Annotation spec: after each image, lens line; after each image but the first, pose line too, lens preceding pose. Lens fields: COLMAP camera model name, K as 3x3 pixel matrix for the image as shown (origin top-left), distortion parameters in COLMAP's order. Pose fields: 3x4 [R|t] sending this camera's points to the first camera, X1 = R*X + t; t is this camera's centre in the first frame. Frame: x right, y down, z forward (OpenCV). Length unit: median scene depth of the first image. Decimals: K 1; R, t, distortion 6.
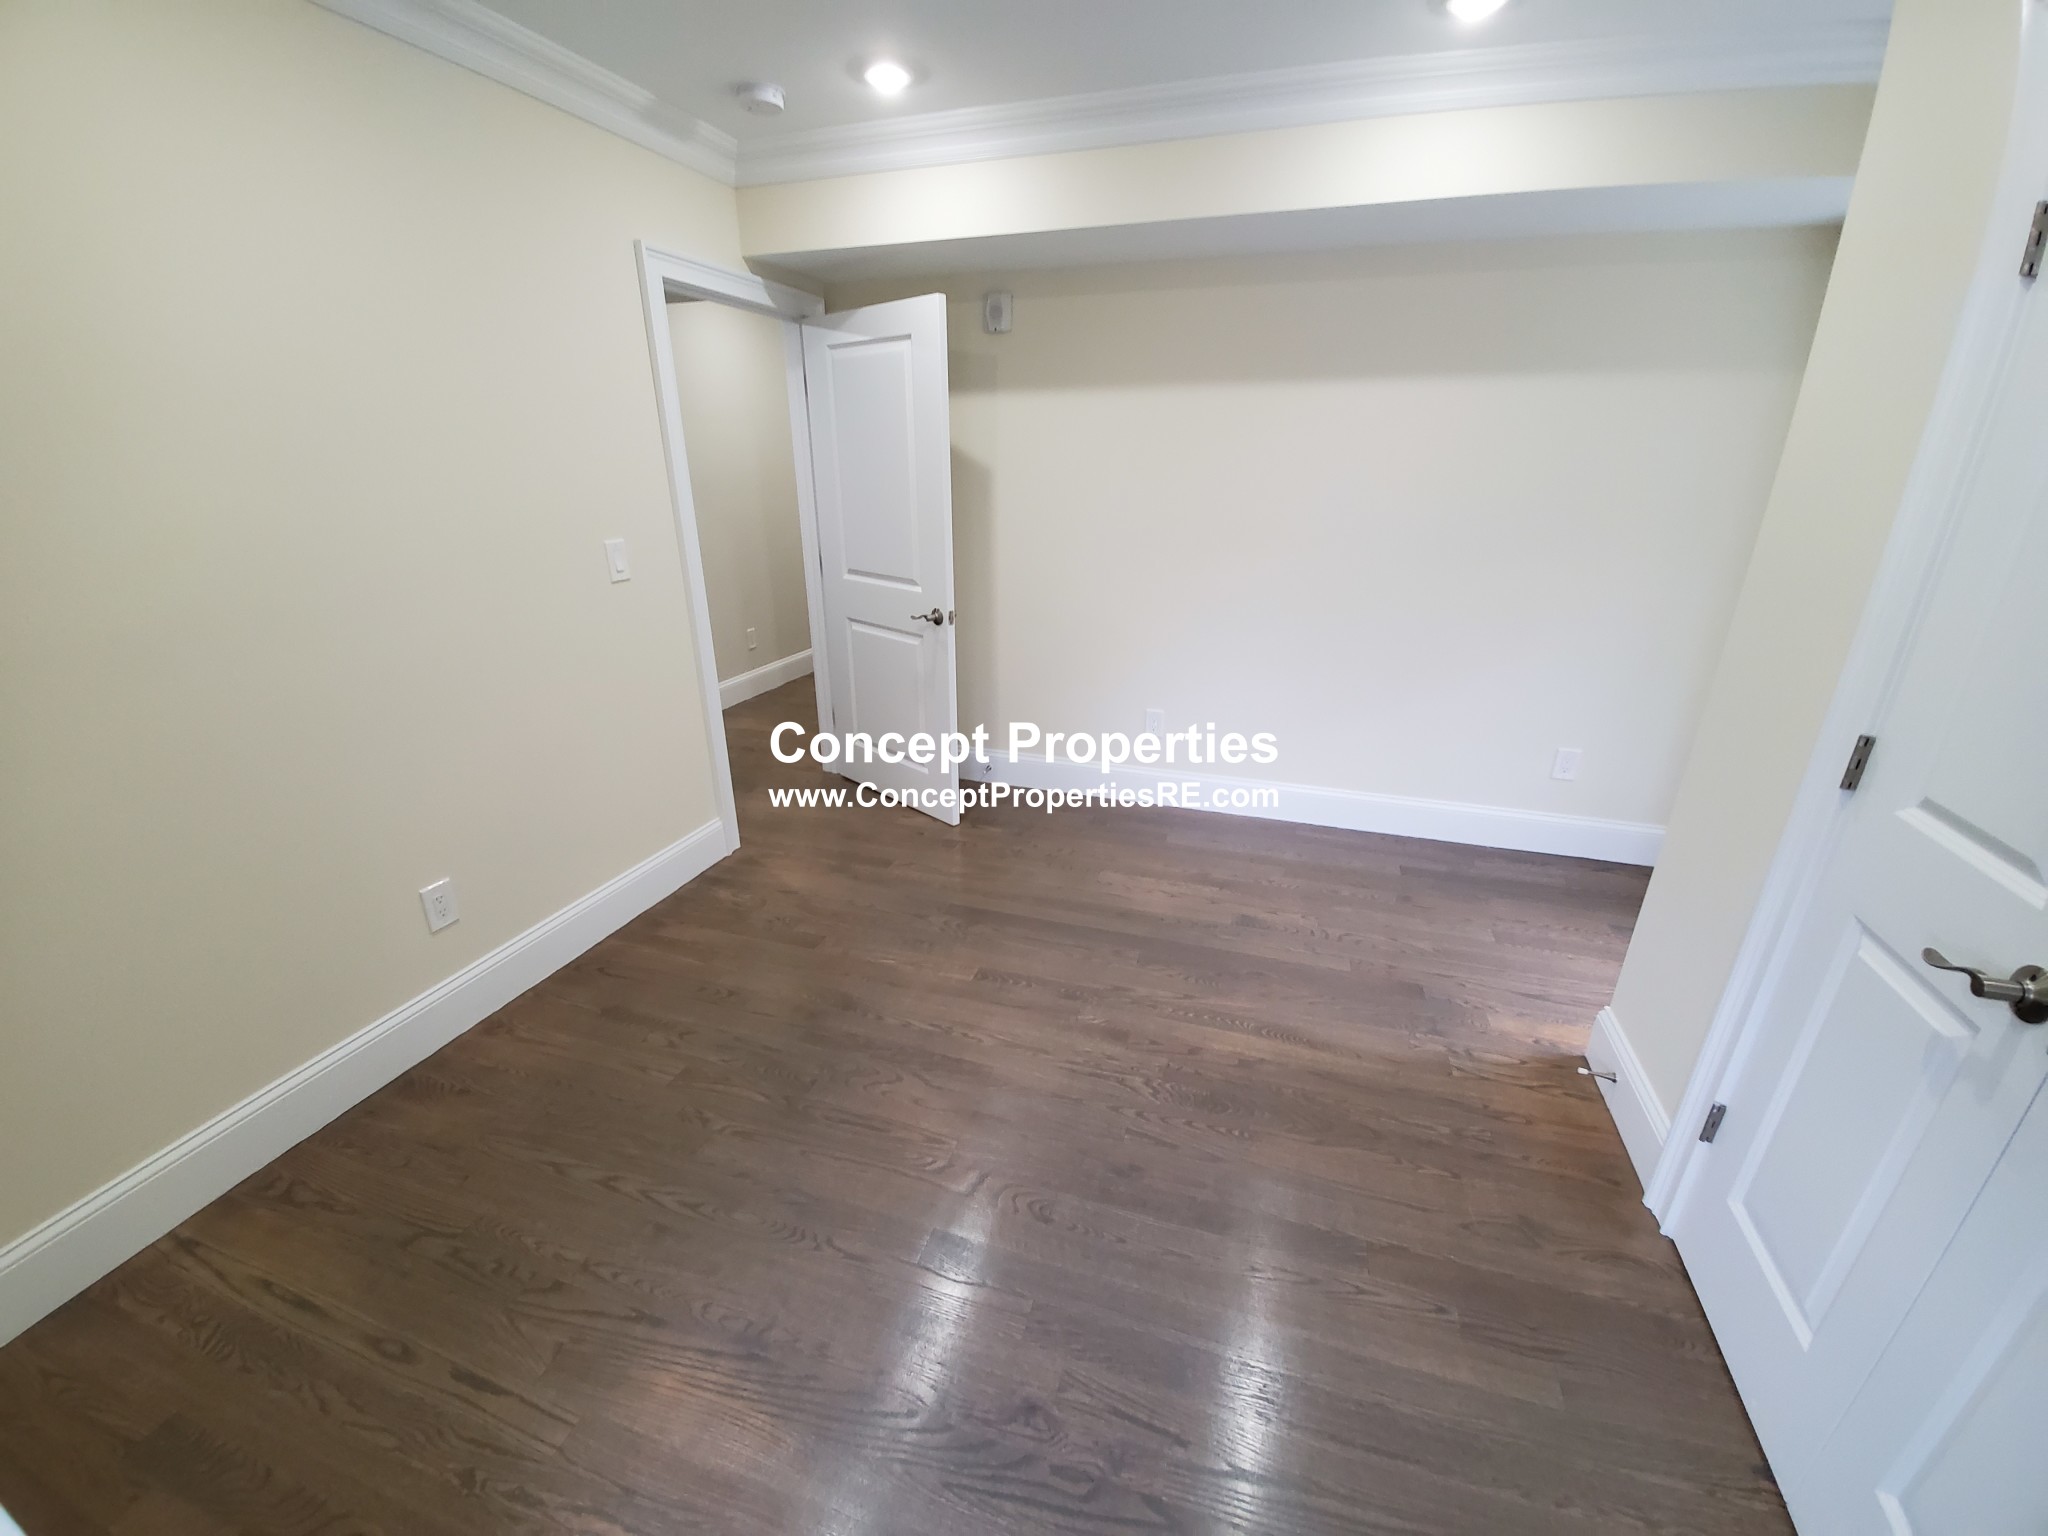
lens RADIAL K [[815.8, 0, 1028.0], [0, 815.8, 773.7], [0, 0, 1]] dist [0.020840, -0.020106]
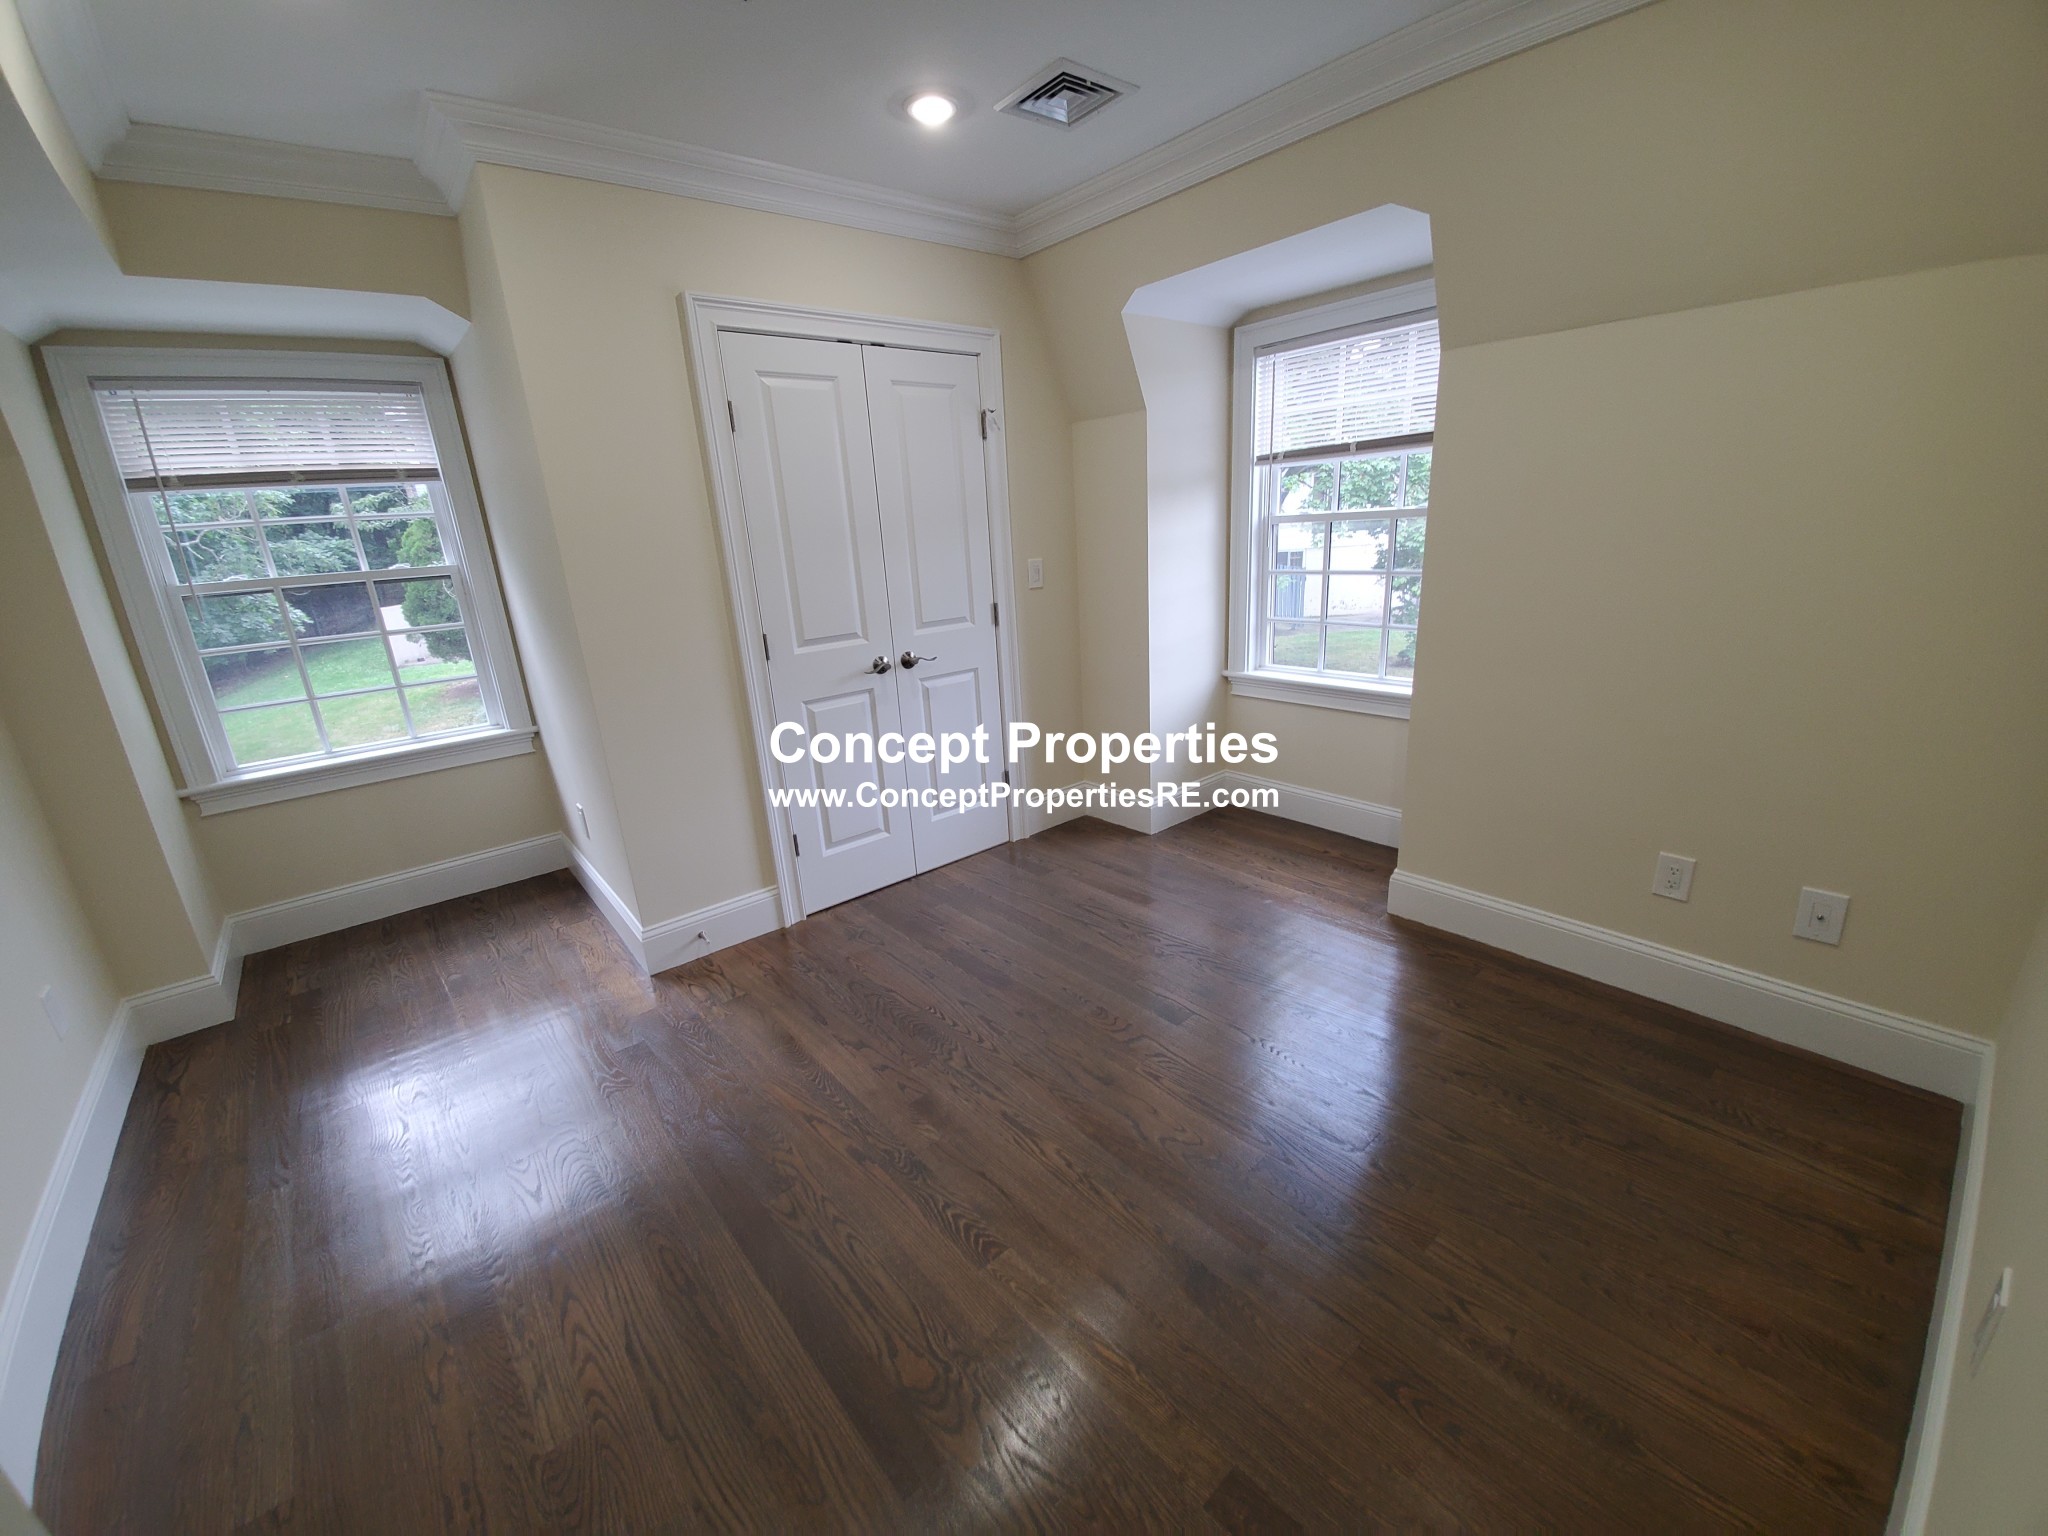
lens RADIAL K [[815.8, 0, 1028.0], [0, 815.8, 773.7], [0, 0, 1]] dist [0.020840, -0.020106]
pose [[-0.852559, -0.109734, 0.510981, -0.435005], [0.236986, 0.790245, 0.565111, -0.485890], [-0.465812, 0.602886, -0.647725, 1.362586]]
